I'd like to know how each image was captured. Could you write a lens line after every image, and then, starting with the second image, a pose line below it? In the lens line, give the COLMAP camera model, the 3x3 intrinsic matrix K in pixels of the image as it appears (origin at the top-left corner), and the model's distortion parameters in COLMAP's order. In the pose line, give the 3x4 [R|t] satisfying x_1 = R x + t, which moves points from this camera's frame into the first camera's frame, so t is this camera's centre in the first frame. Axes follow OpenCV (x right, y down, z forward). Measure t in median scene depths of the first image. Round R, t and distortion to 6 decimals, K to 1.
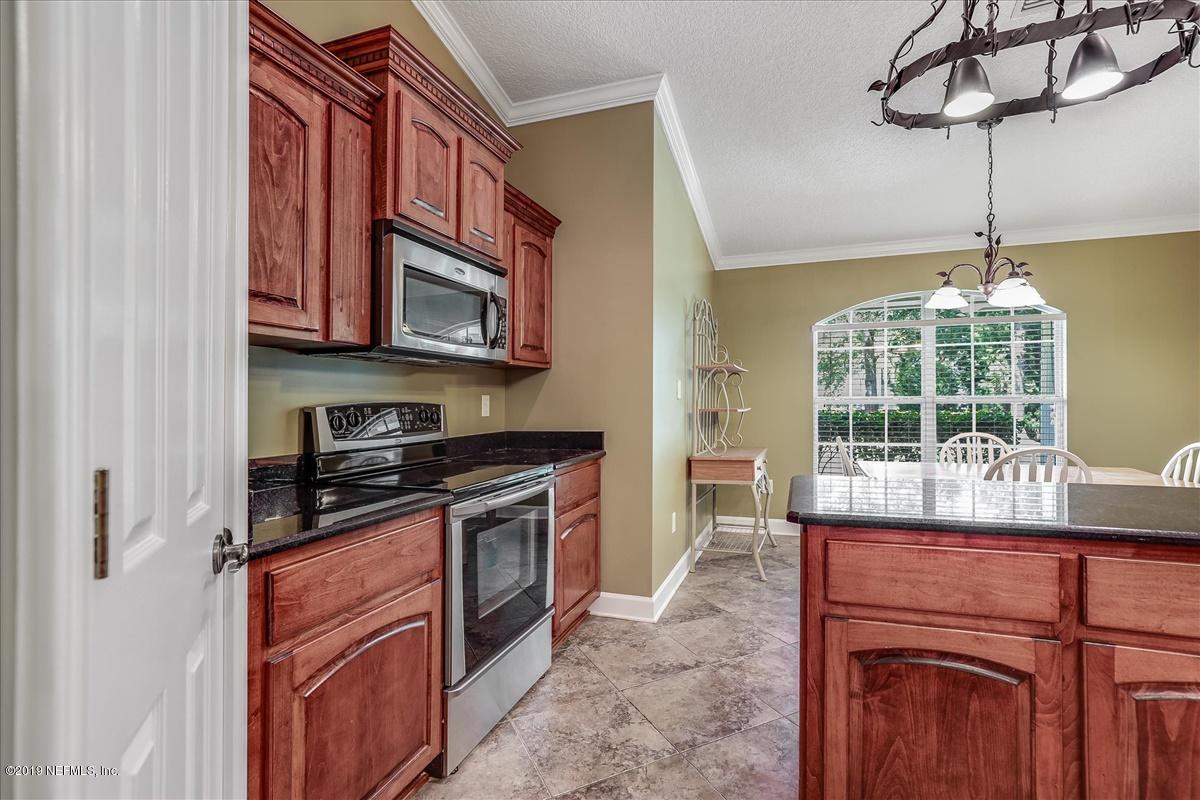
lens RADIAL K [[567.2, 0, 613.1], [0, 567.2, 400.8], [0, 0, 1]] dist [-0.015249, 0.003578]
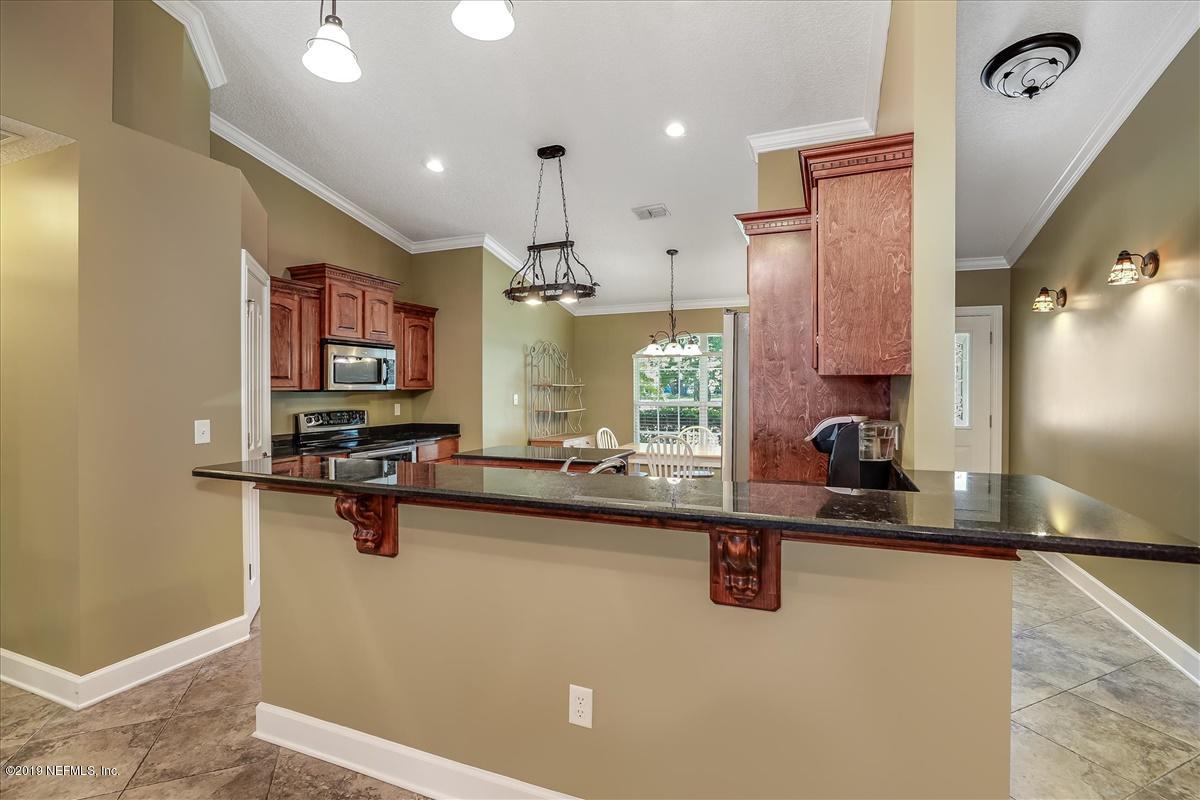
lens RADIAL K [[567.2, 0, 605.8], [0, 567.2, 403.6], [0, 0, 1]] dist [-0.015249, 0.003578]
pose [[0.998733, 0.004644, -0.050104, 0.735891], [-0.003411, 0.999690, 0.024662, -0.079220], [0.050203, -0.024460, 0.998439, -1.096317]]
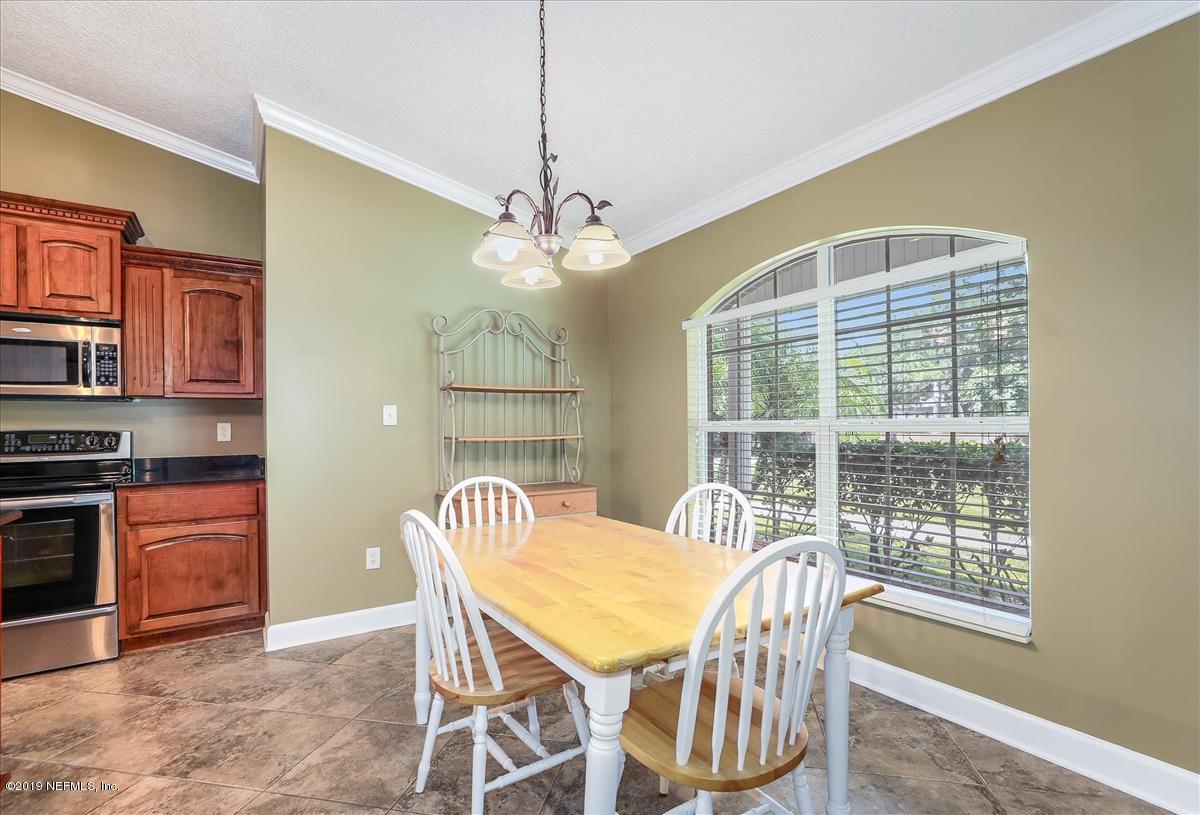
lens RADIAL K [[568.8, 0, 594.6], [0, 568.8, 424.9], [0, 0, 1]] dist [-0.027392, 0.010866]
pose [[0.786989, 0.002694, -0.616962, 1.455165], [0.003336, 0.999957, 0.008622, -0.017369], [0.616958, -0.008843, 0.786946, 0.742595]]
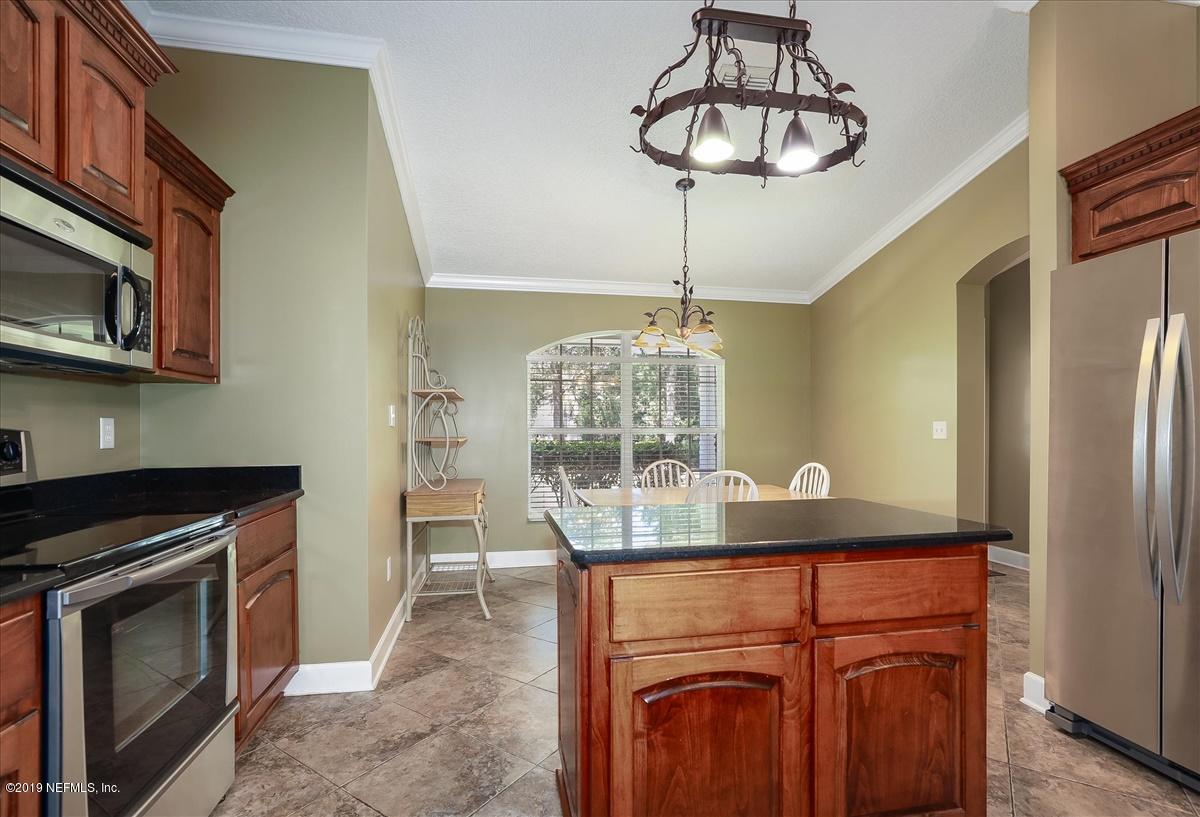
lens RADIAL K [[568.8, 0, 614.1], [0, 568.8, 444.7], [0, 0, 1]] dist [-0.027392, 0.010866]
pose [[0.861490, -0.004356, 0.507756, -0.055271], [-0.007301, 0.999754, 0.020965, 0.005565], [-0.507723, -0.021768, 0.861246, 0.122708]]
